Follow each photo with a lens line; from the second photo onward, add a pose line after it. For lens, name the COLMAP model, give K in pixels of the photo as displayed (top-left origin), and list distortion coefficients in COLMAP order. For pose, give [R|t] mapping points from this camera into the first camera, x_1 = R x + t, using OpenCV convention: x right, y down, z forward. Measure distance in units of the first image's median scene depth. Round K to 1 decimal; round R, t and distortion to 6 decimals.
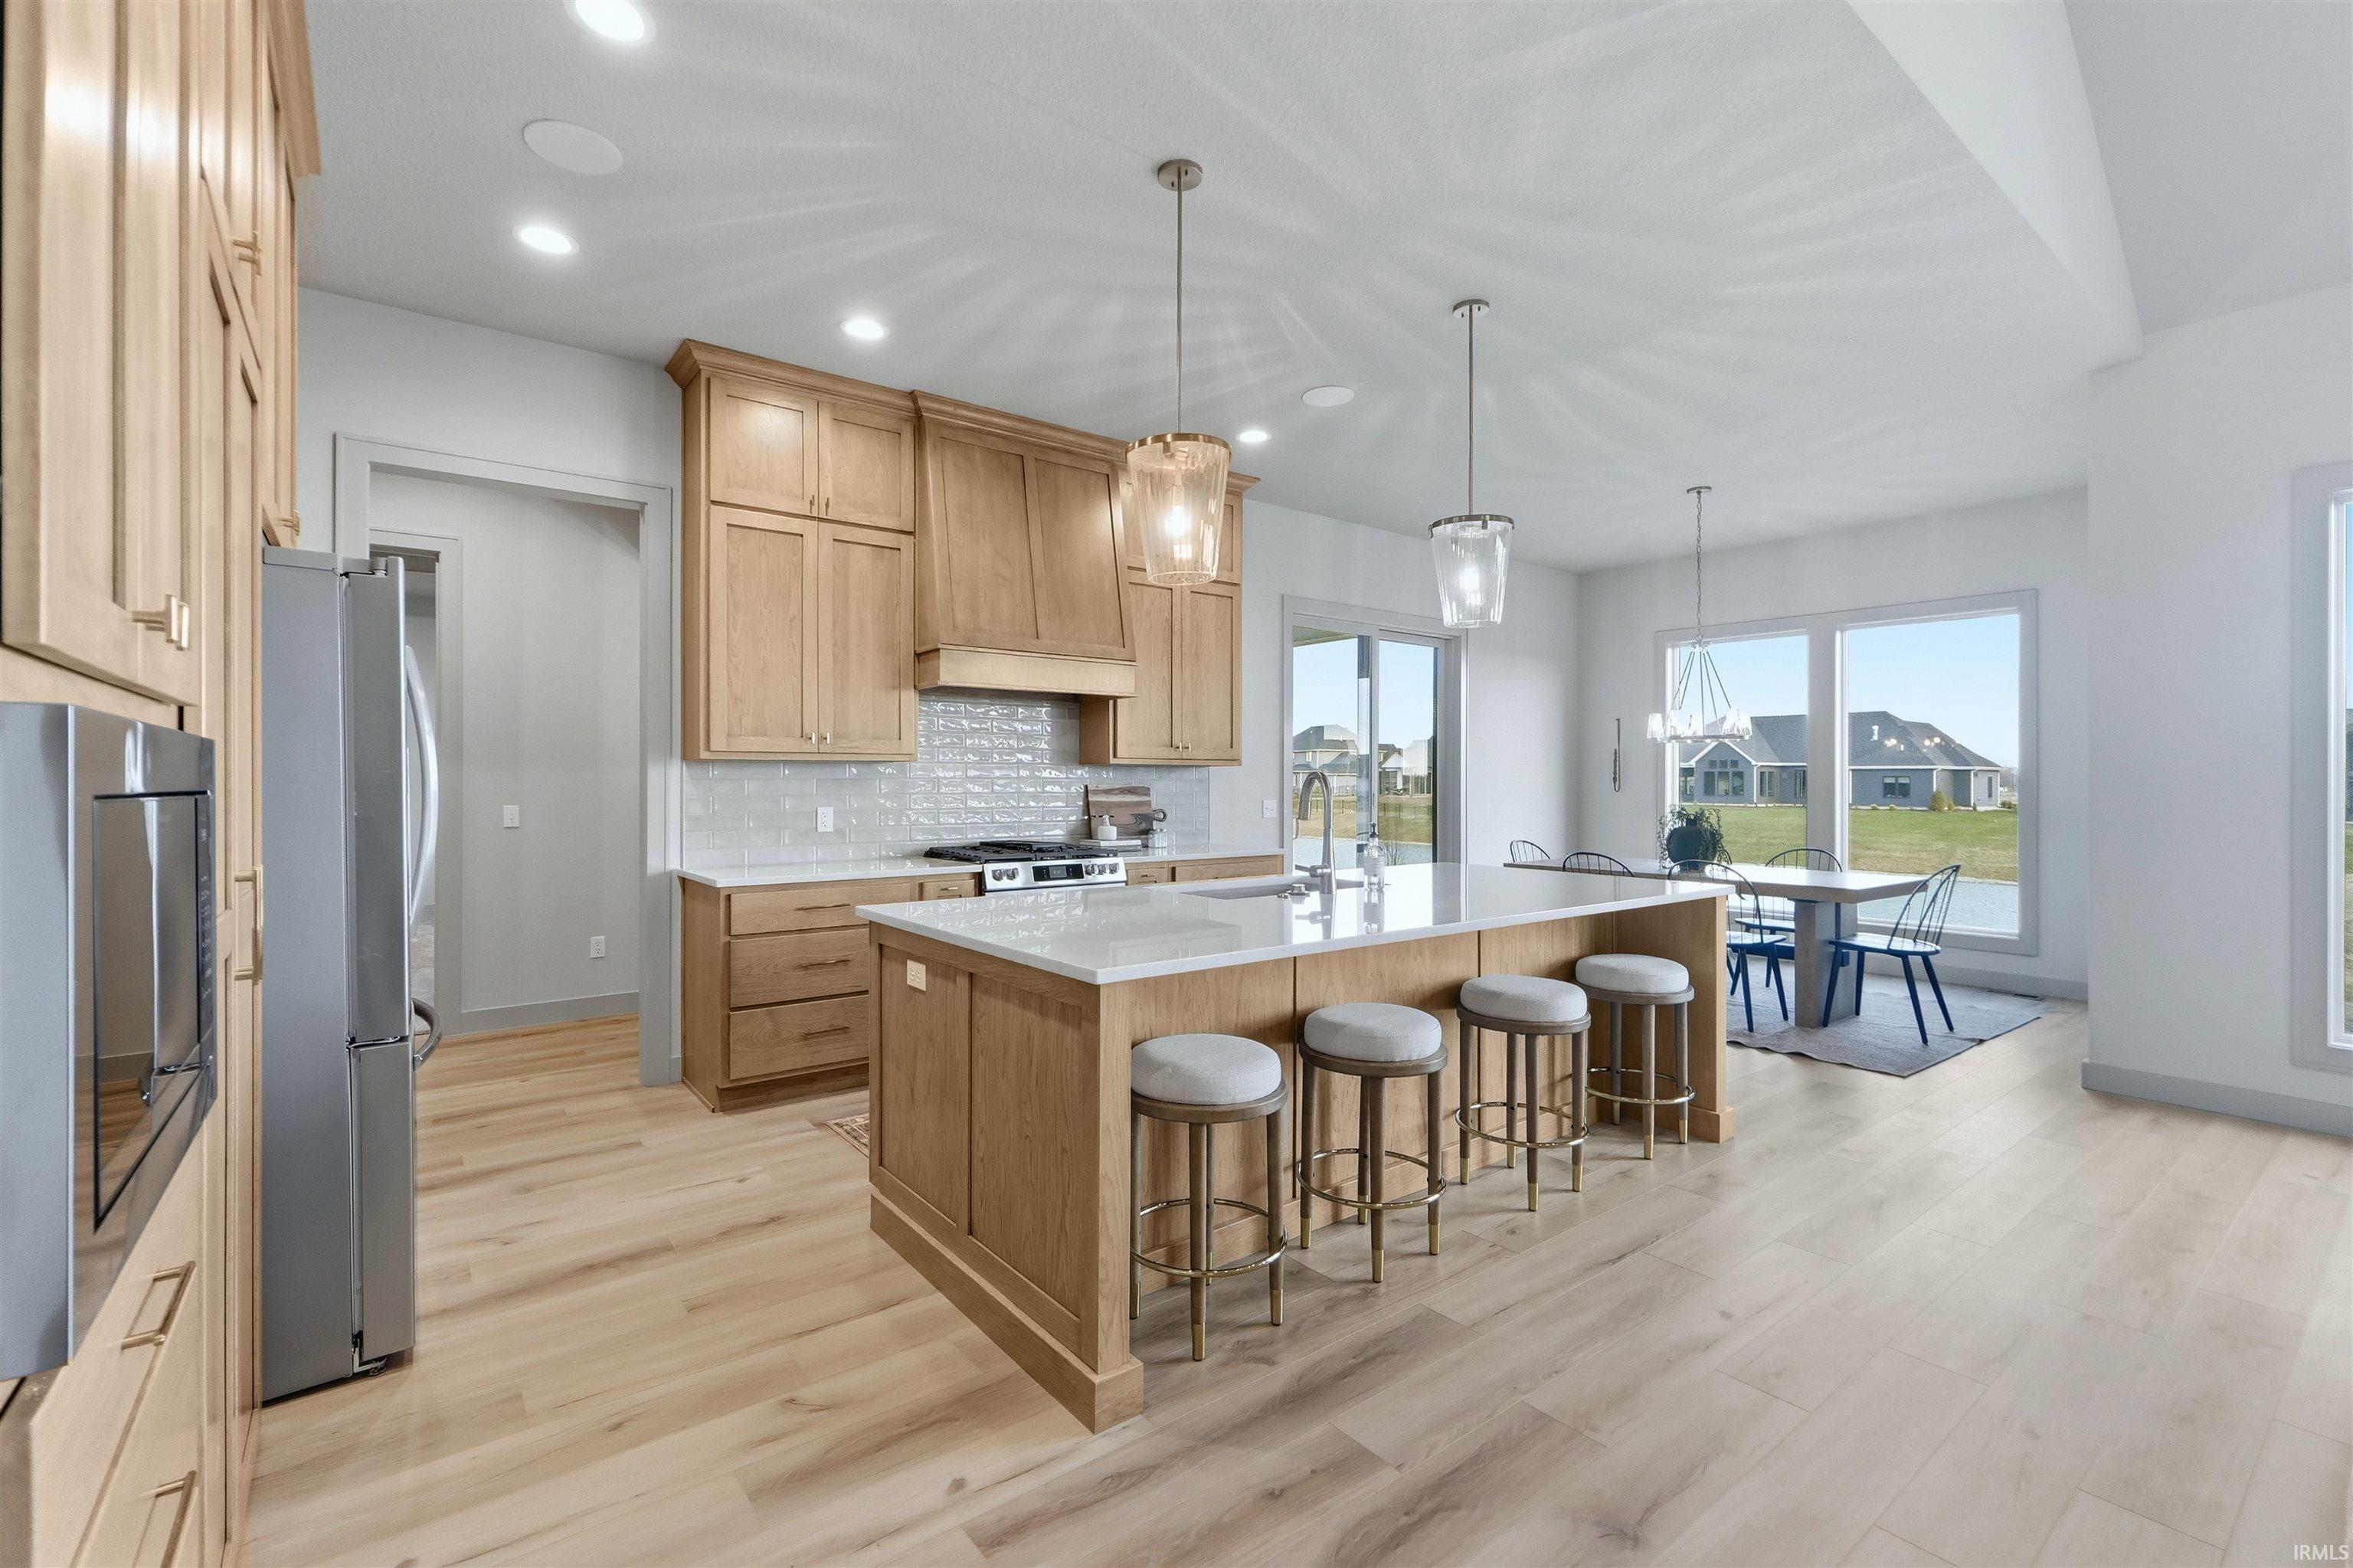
lens RADIAL K [[1024.2, 0, 1157.1], [0, 1024.2, 774.3], [0, 0, 1]] dist [0.001075, 0.000067]
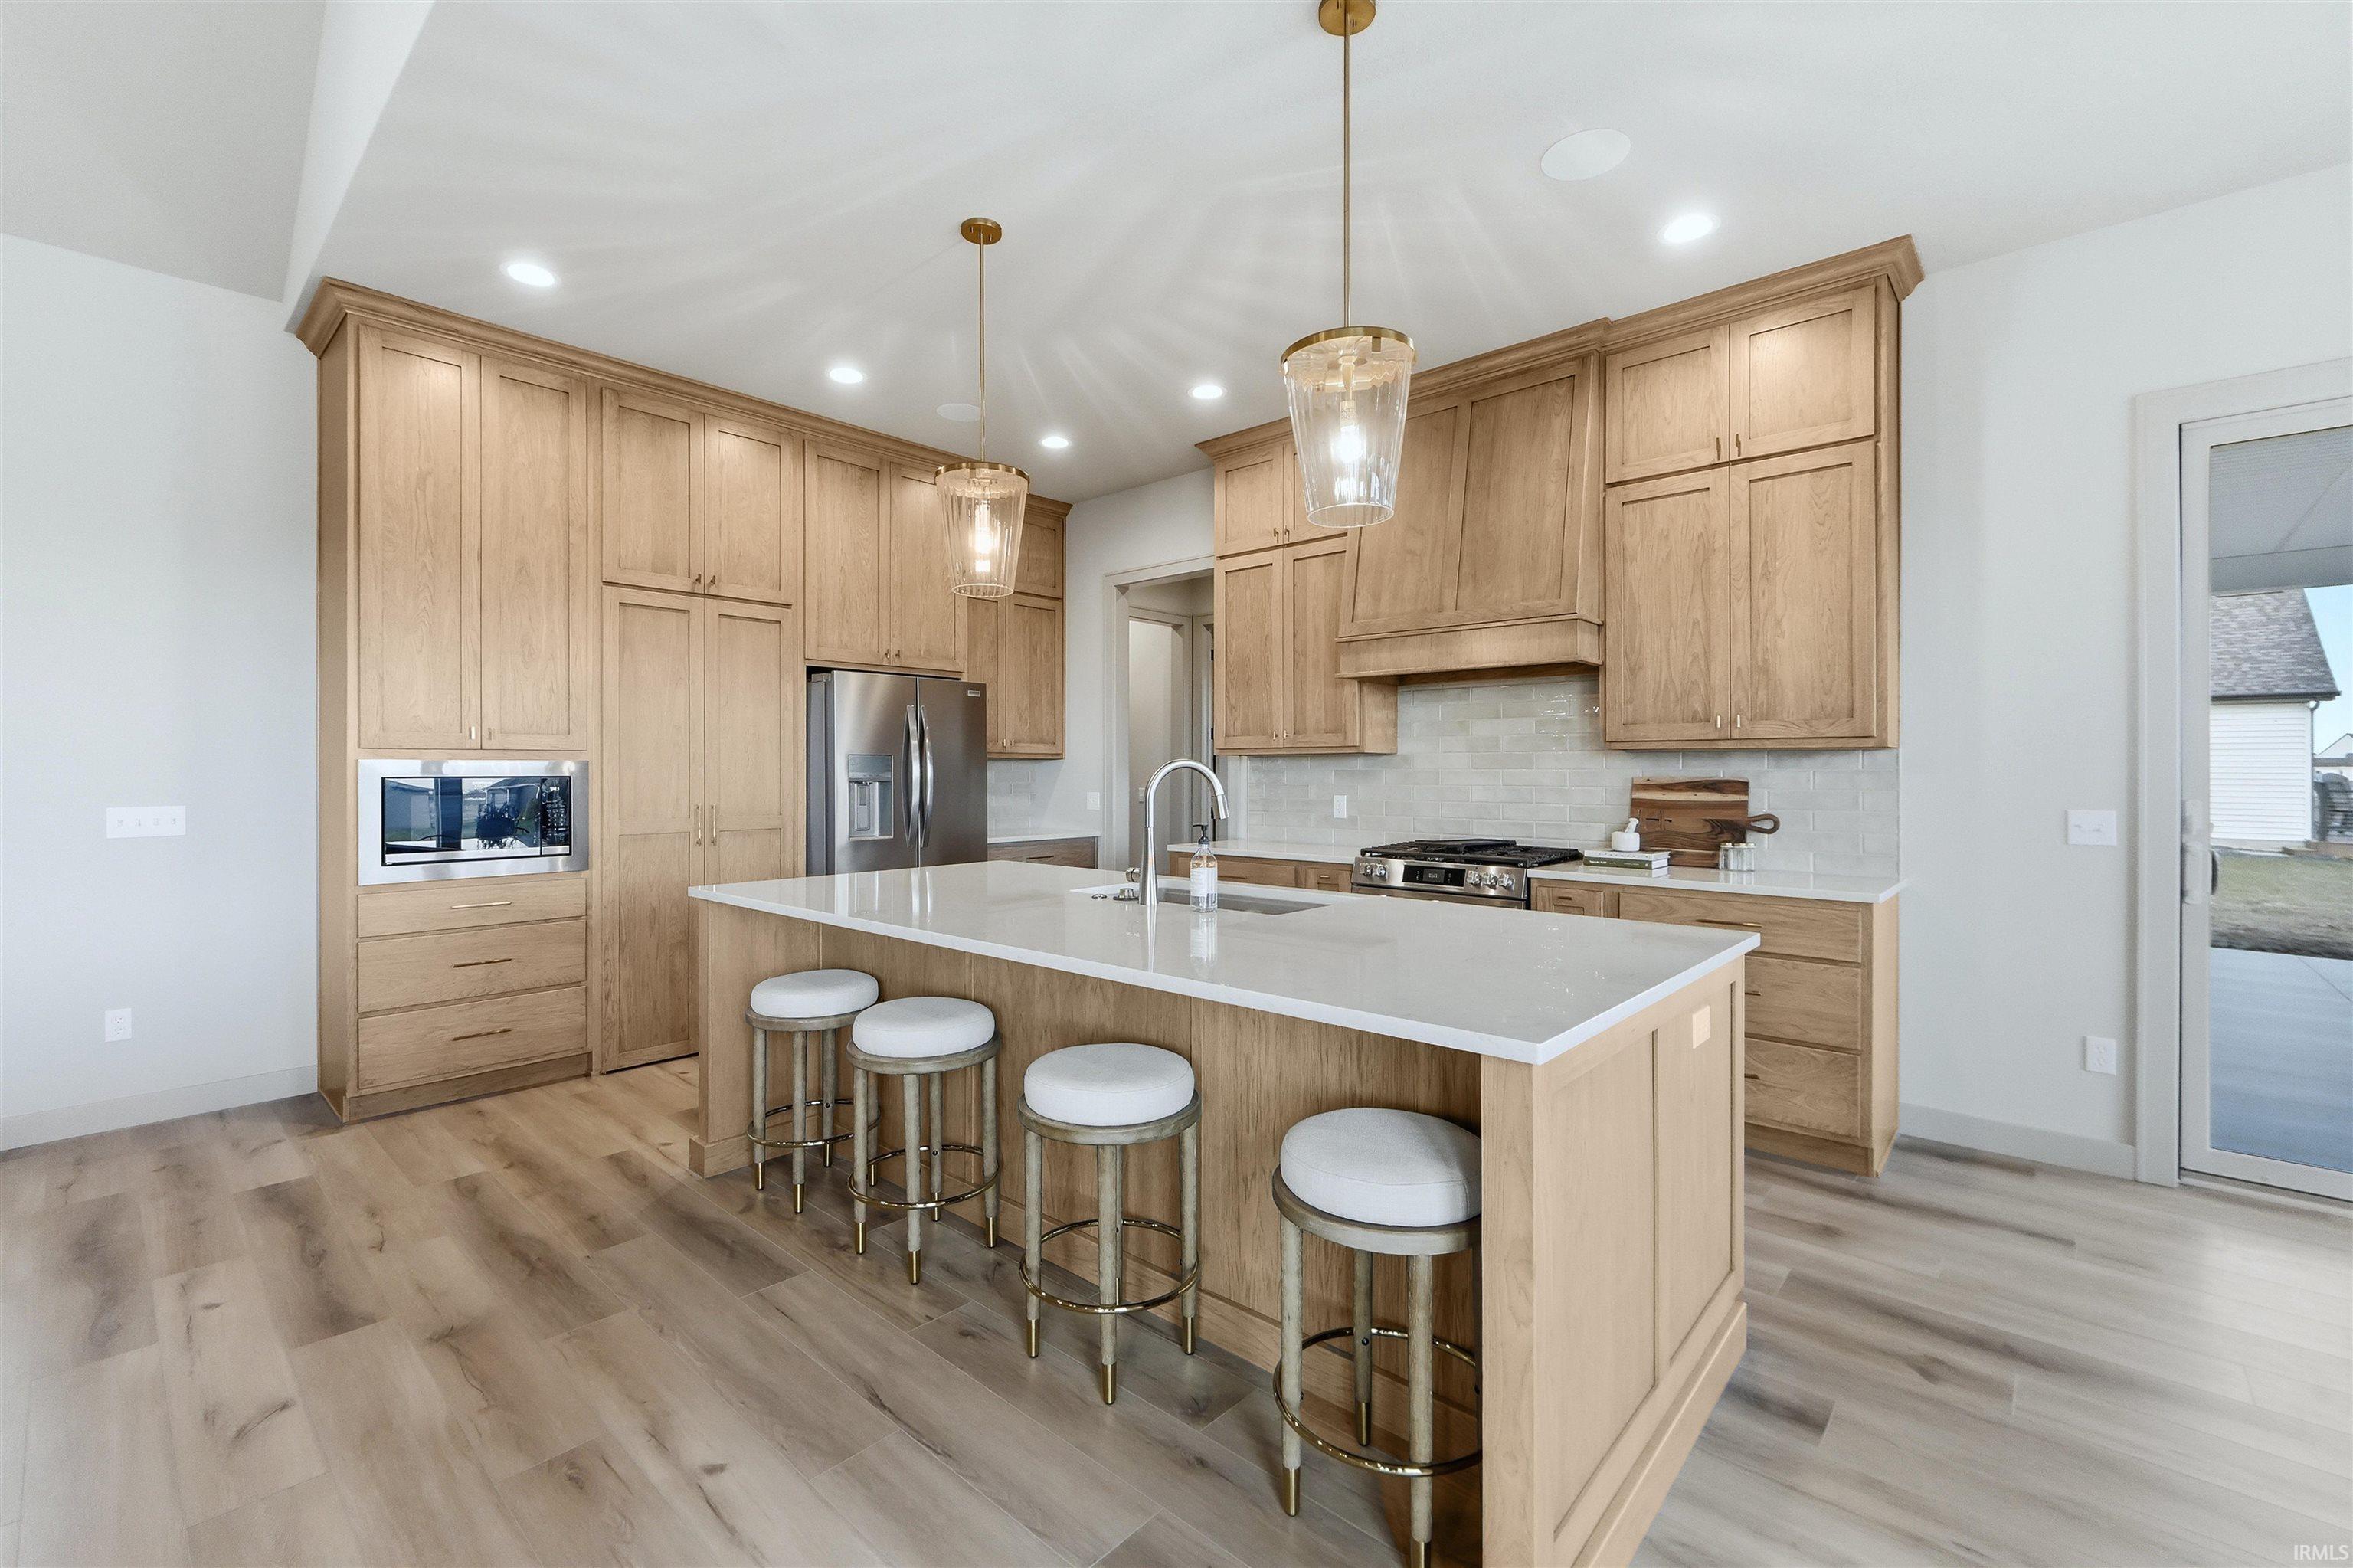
lens RADIAL K [[991.9, 0, 1171.4], [0, 991.9, 770.3], [0, 0, 1]] dist [0.002112, 0.000344]
pose [[0.183673, -0.002786, -0.982983, 0.825636], [0.004393, 0.999988, -0.002013, 0.007014], [0.982978, -0.003948, 0.183683, 0.737400]]
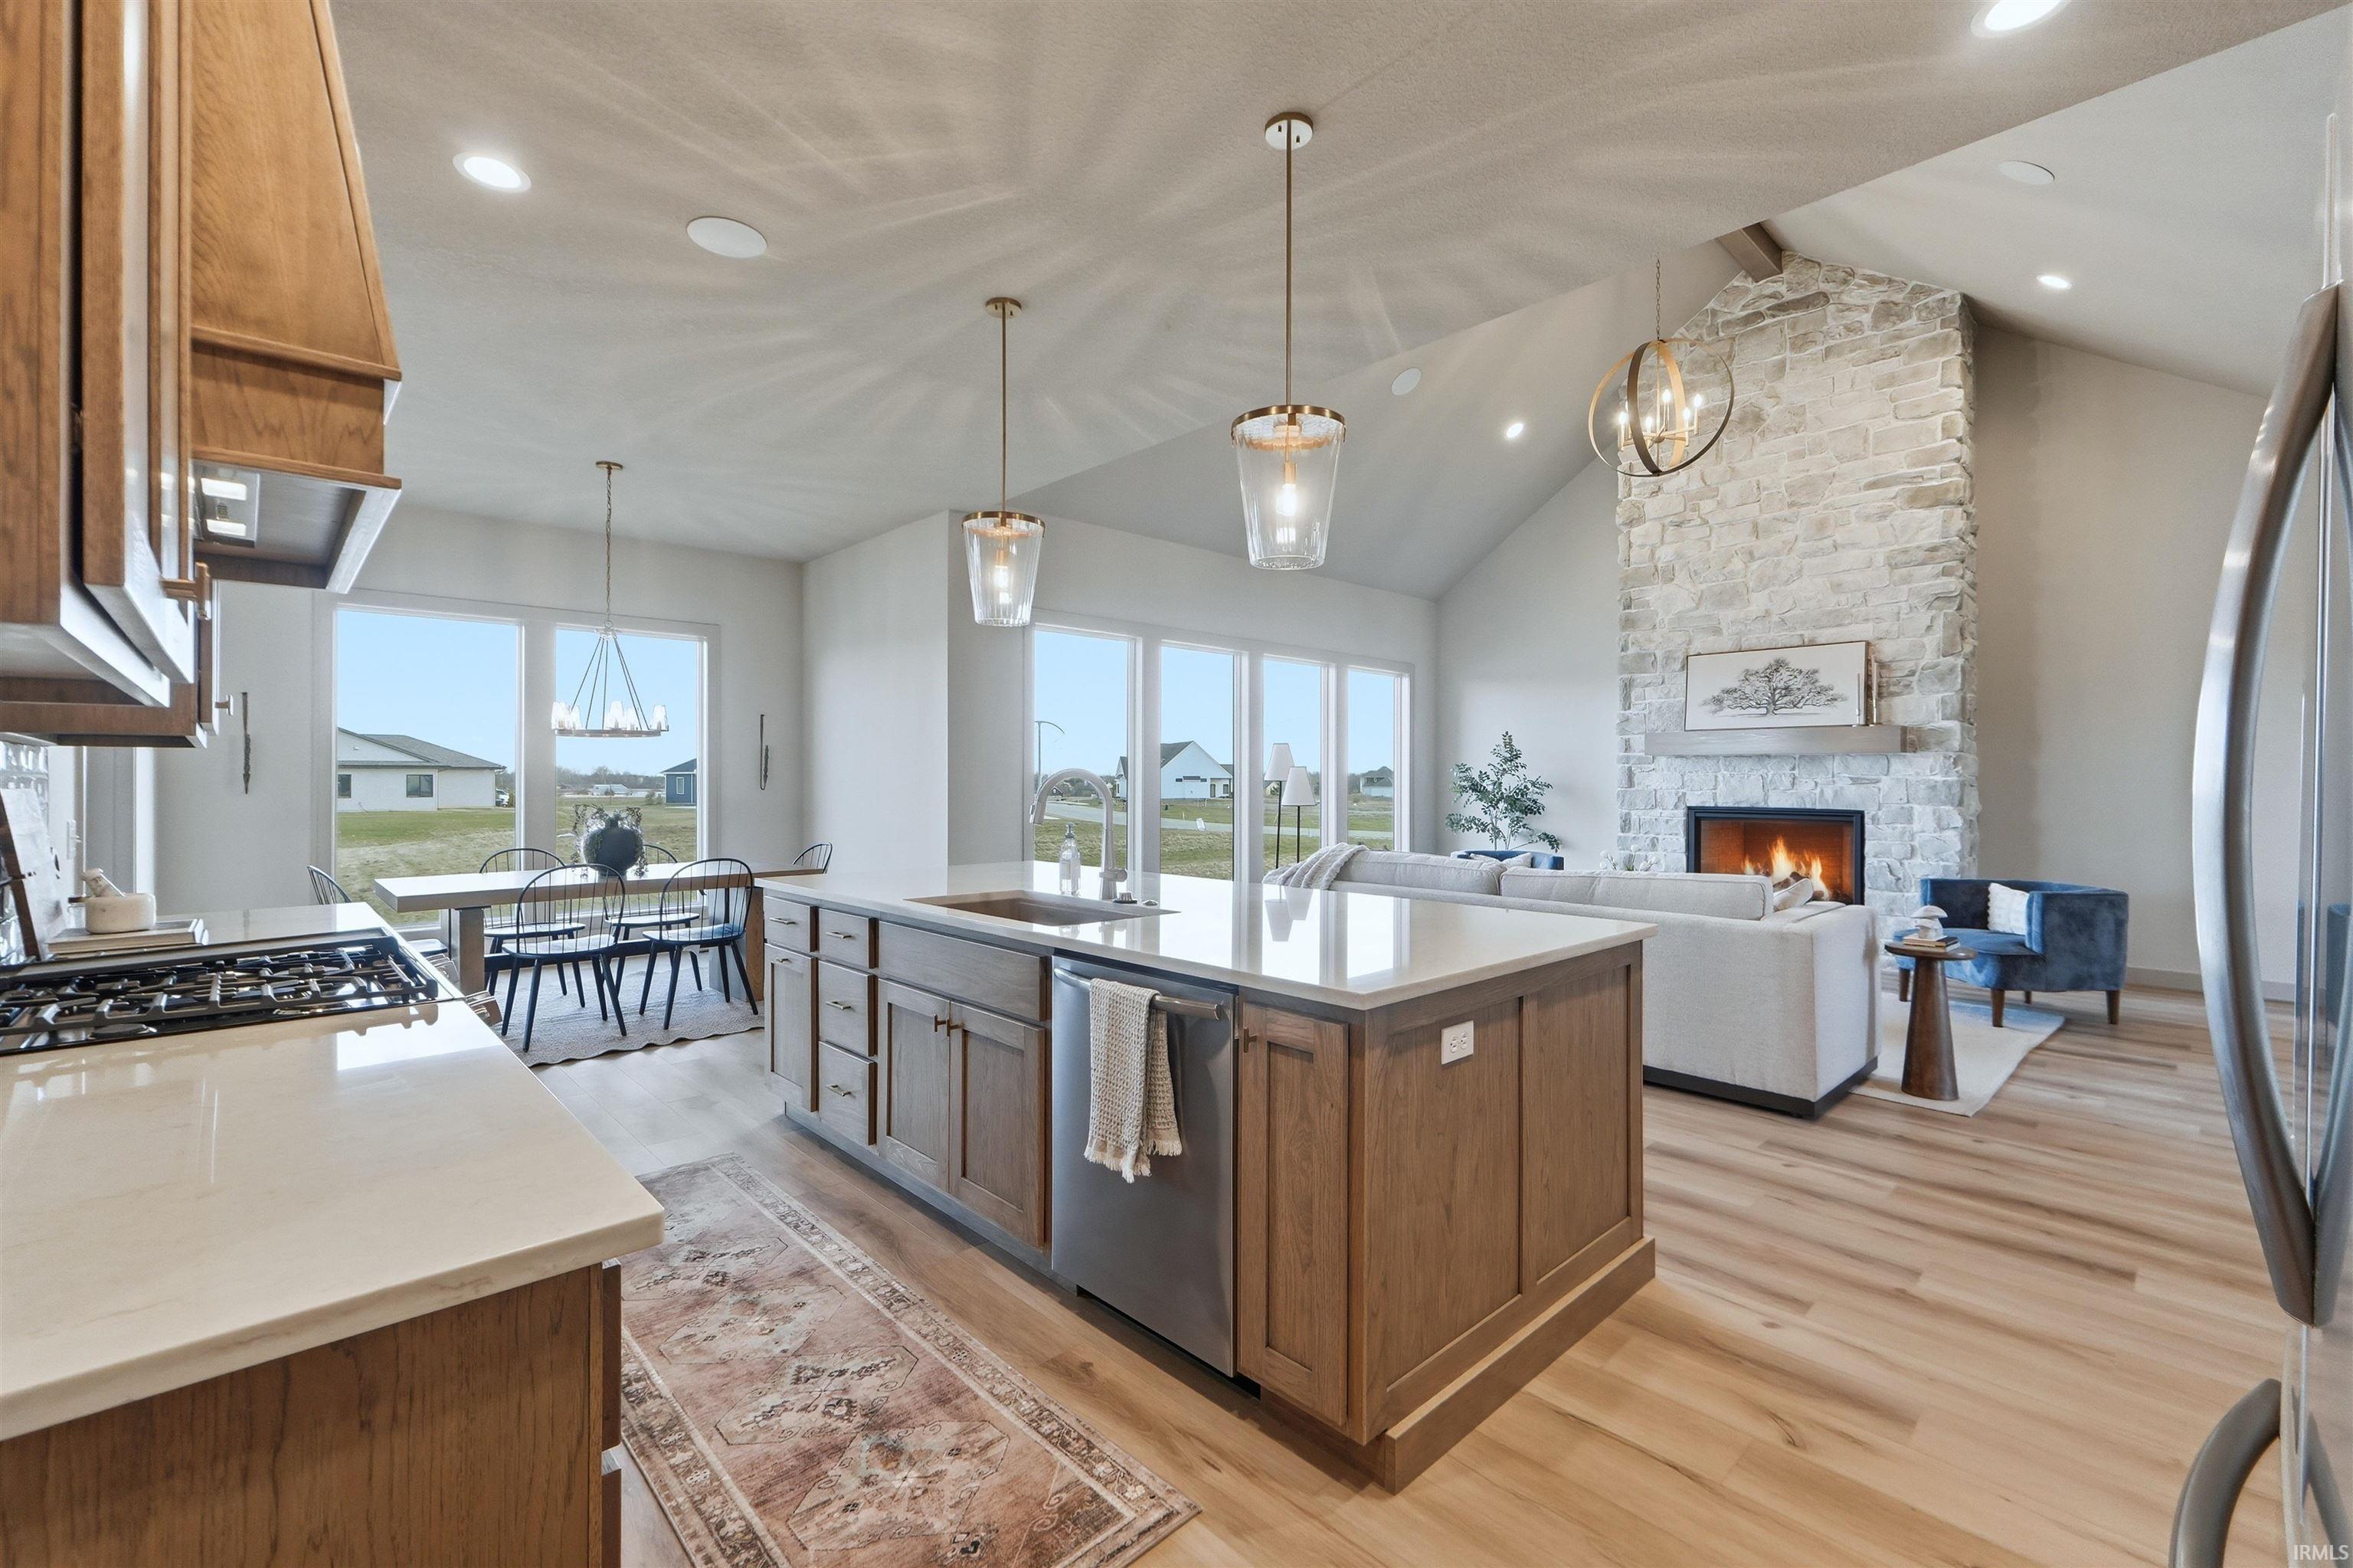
lens RADIAL K [[997.5, 0, 1176.4], [0, 997.5, 773.4], [0, 0, 1]] dist [0.005219, 0.000270]
pose [[-0.109226, 0.003934, 0.994009, -0.639433], [-0.005765, 0.999973, -0.004591, 0.004406], [-0.994000, -0.006232, -0.109201, 0.880610]]
